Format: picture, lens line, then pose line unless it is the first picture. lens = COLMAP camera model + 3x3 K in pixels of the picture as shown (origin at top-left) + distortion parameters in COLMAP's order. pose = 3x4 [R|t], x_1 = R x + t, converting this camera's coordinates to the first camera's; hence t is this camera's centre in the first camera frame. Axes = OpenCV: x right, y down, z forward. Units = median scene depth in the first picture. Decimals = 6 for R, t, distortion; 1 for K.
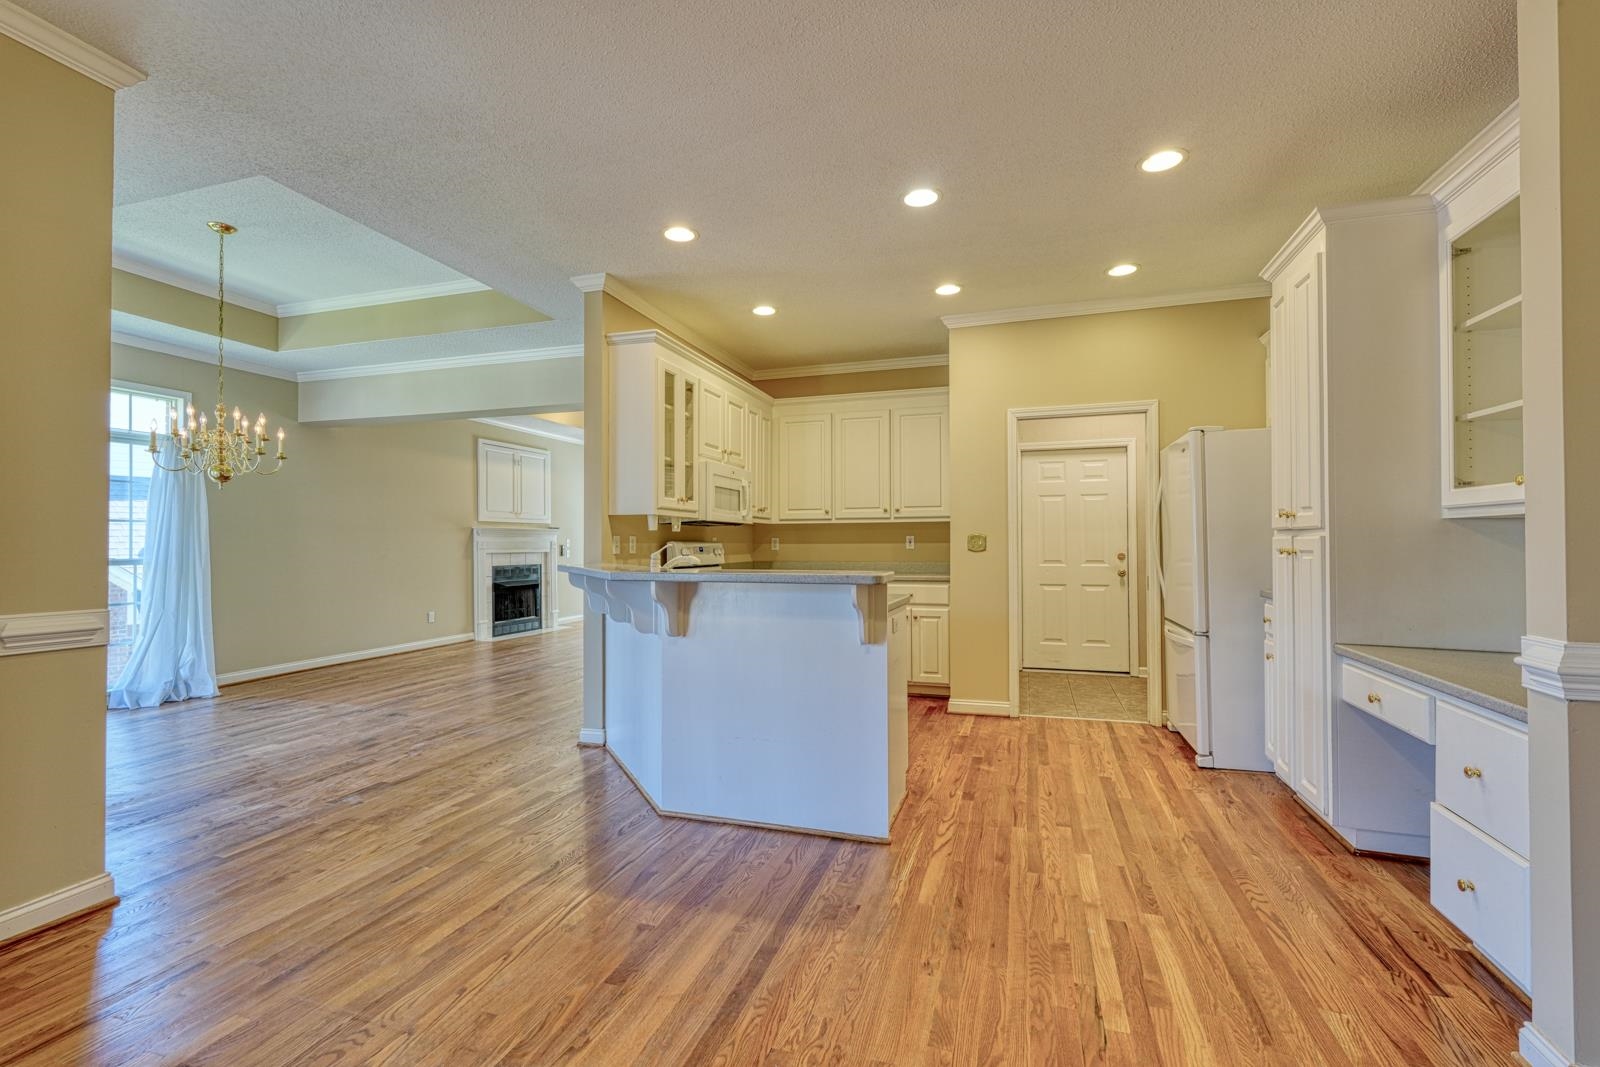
lens RADIAL K [[702.9, 0, 803.7], [0, 702.9, 535.0], [0, 0, 1]] dist [0.002885, -0.000090]
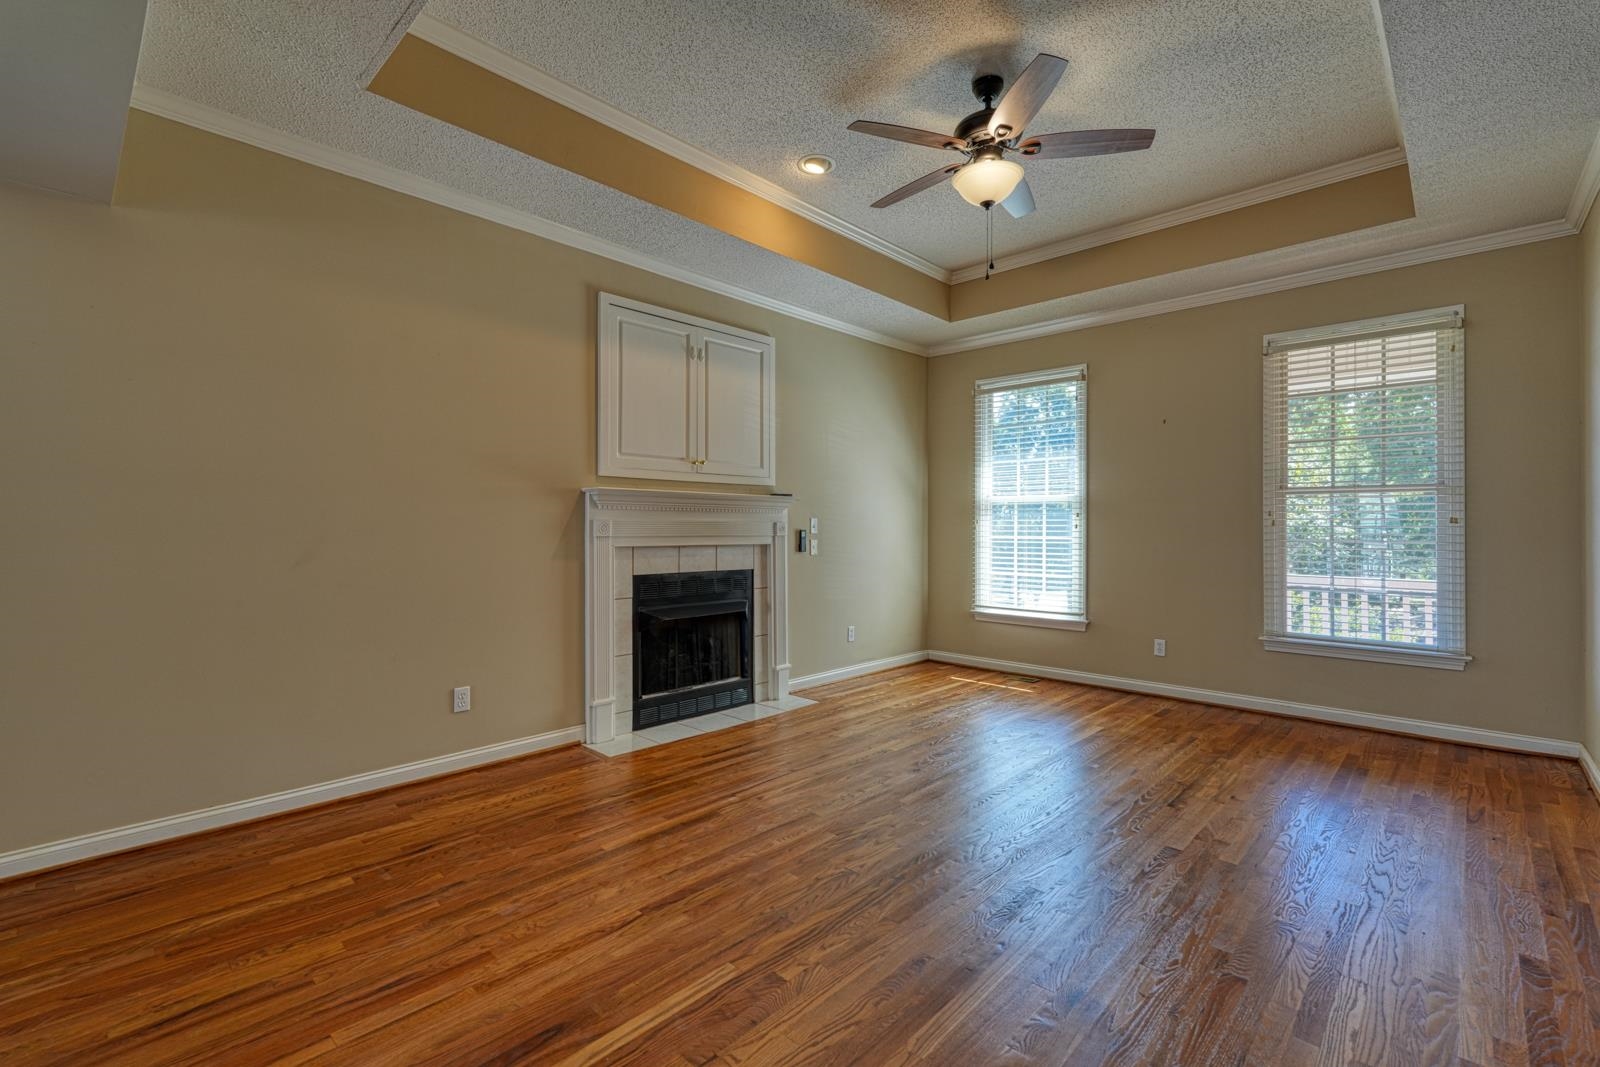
lens RADIAL K [[702.9, 0, 796.4], [0, 702.9, 519.1], [0, 0, 1]] dist [0.002885, -0.000090]
pose [[0.896186, 0.002929, -0.443670, -0.261267], [-0.002564, 0.999996, 0.001423, 0.012731], [0.443672, -0.000138, 0.896189, 1.144262]]
